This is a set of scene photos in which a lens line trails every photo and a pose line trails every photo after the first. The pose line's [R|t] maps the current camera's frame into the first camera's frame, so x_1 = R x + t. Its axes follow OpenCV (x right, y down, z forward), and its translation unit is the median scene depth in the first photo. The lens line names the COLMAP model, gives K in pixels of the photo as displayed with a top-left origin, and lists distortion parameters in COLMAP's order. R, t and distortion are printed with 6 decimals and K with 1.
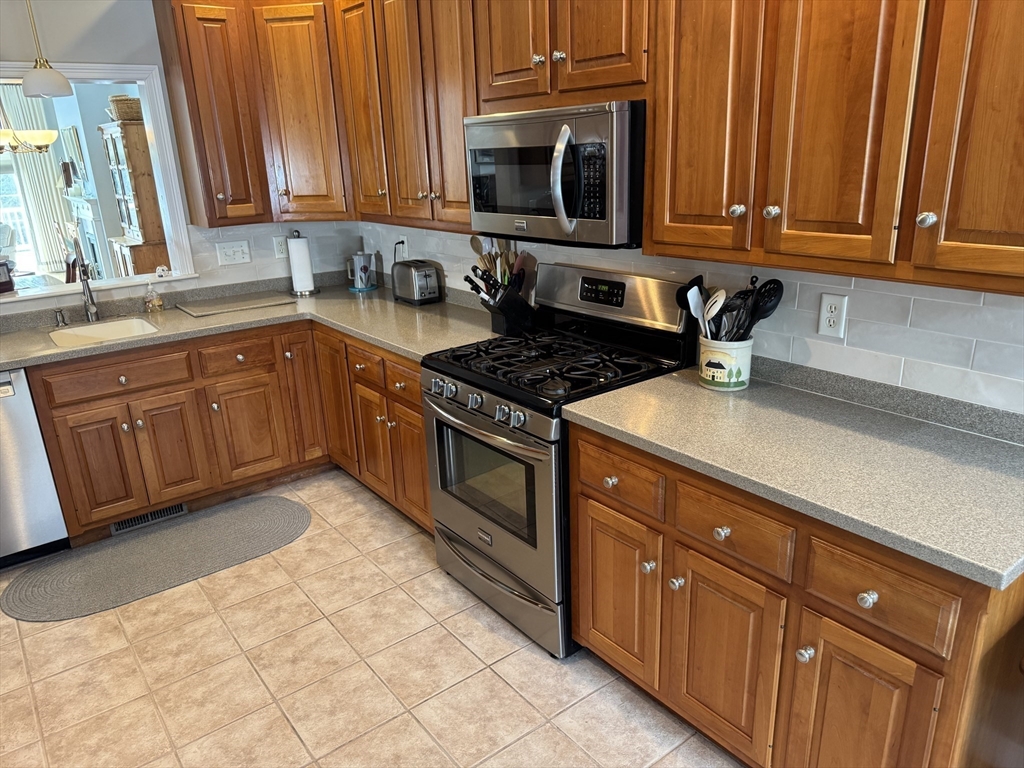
lens RADIAL K [[724.1, 0, 508.7], [0, 724.1, 387.9], [0, 0, 1]] dist [0.044636, -0.057055]
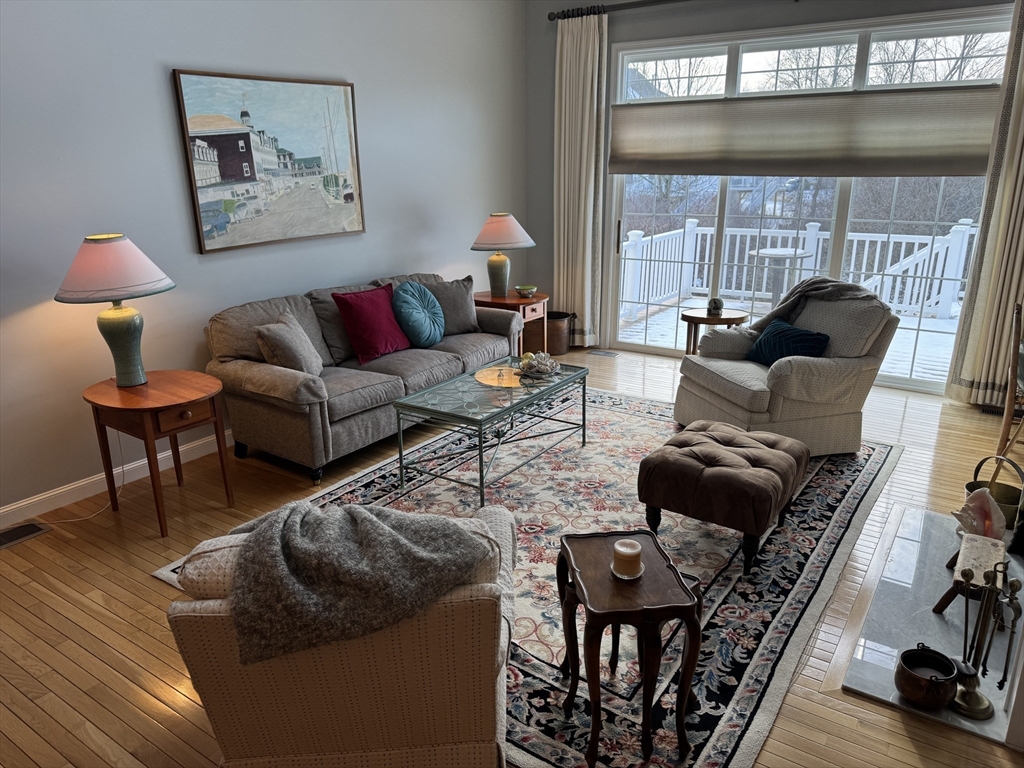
lens RADIAL K [[724.1, 0, 498.8], [0, 724.1, 388.4], [0, 0, 1]] dist [0.044636, -0.057055]
pose [[0.315730, 0.316329, -0.894567, -1.089965], [-0.301461, 0.927385, 0.221536, -0.597892], [0.899686, 0.199731, 0.388165, 1.910425]]
